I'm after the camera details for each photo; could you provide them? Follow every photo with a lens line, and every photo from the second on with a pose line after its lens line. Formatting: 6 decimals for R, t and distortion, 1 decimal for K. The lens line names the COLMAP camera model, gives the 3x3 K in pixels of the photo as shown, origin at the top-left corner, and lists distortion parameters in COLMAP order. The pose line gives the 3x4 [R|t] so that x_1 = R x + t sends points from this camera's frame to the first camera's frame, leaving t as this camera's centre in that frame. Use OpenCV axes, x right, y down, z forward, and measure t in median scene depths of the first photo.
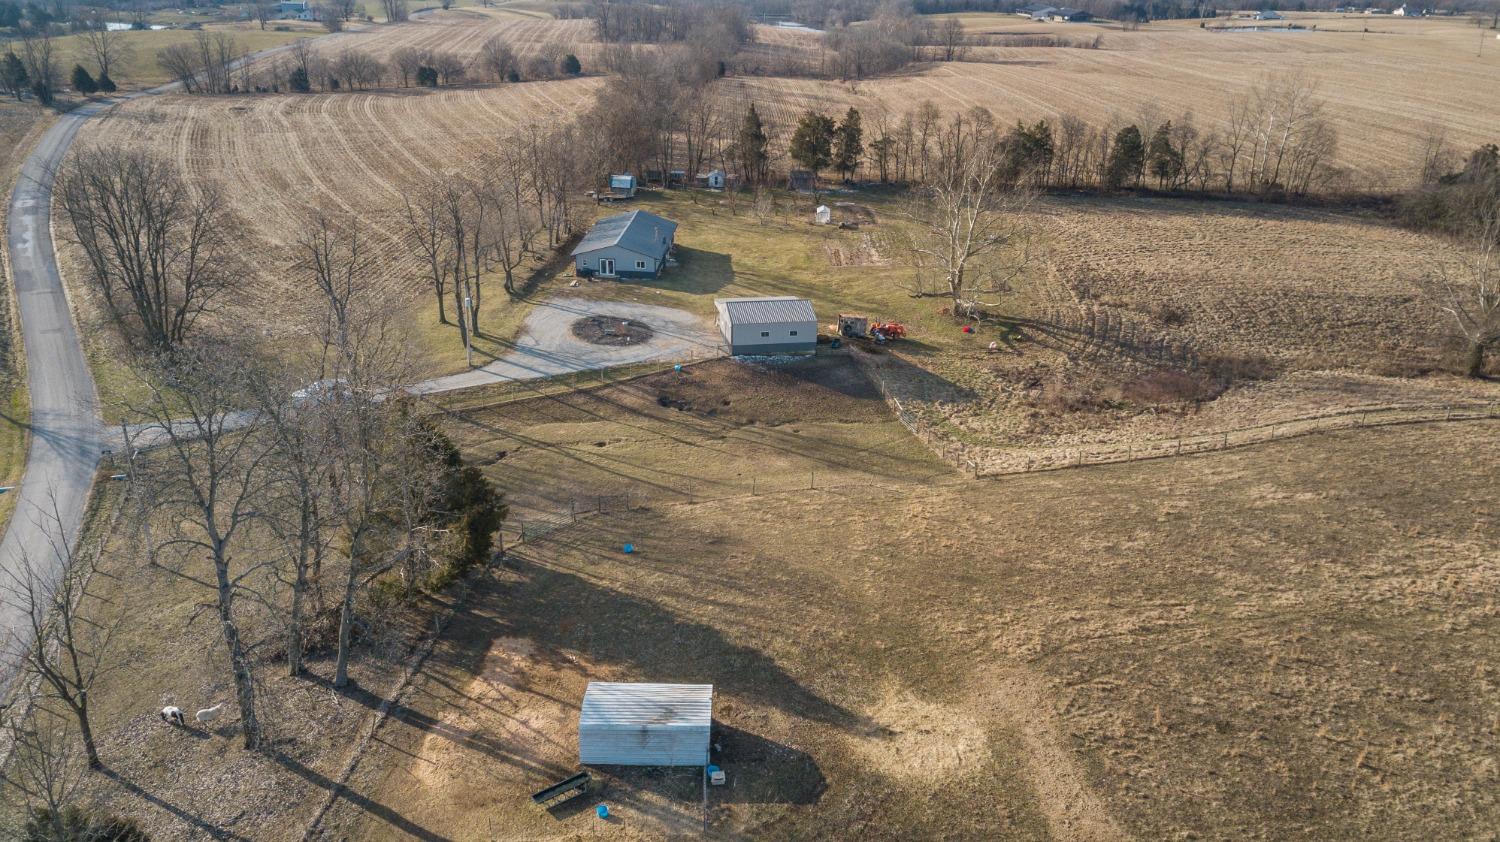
lens RADIAL K [[1130.4, 0, 750.0], [0, 1130.4, 421.0], [0, 0, 1]] dist [0.033410, 0.007868]
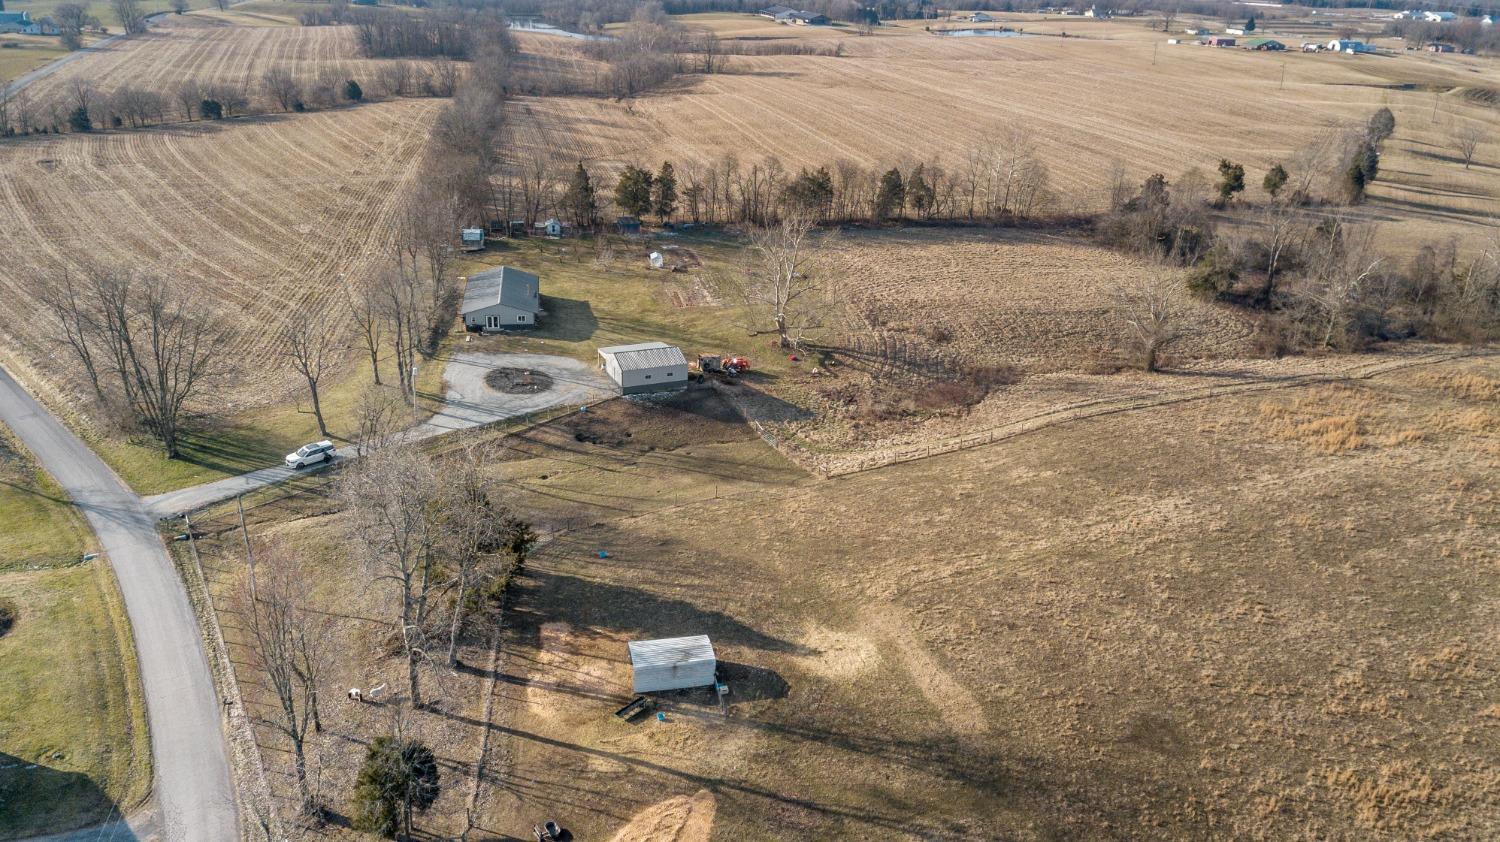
lens RADIAL K [[1130.4, 0, 750.0], [0, 1130.4, 421.0], [0, 0, 1]] dist [0.033410, 0.007868]
pose [[0.976760, -0.074176, 0.201092, -0.117498], [0.071766, 0.997236, 0.019256, -0.038431], [-0.201965, -0.004377, 0.979383, -0.236729]]
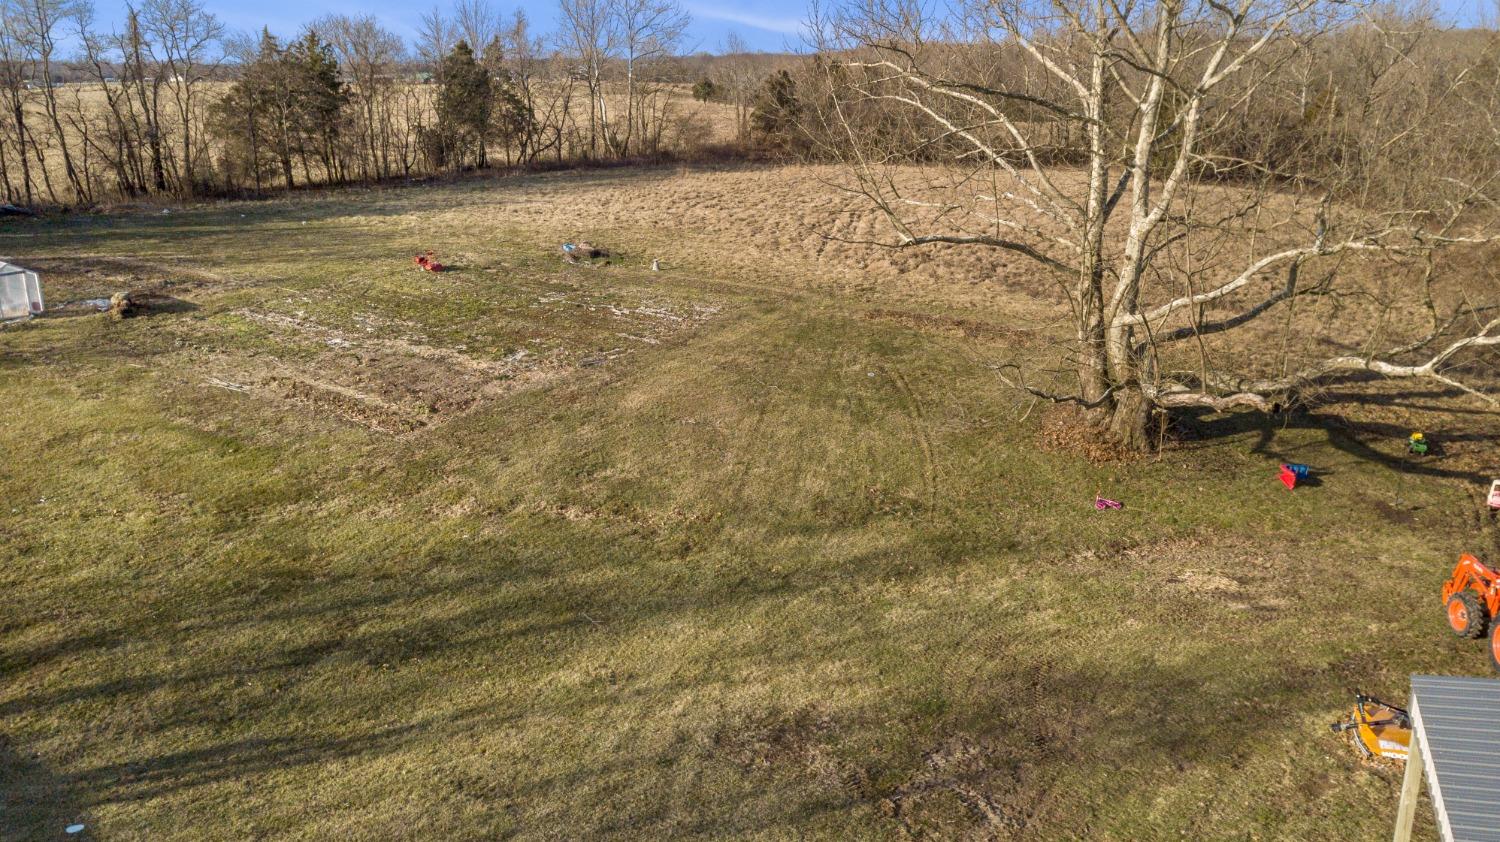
lens RADIAL K [[1158.7, 0, 761.0], [0, 1158.7, 402.3], [0, 0, 1]] dist [0.026959, 0.003261]
pose [[0.546569, -0.270869, 0.792396, -0.070227], [0.345178, 0.934990, 0.081520, -0.159471], [-0.762964, 0.228962, 0.604535, 0.942512]]
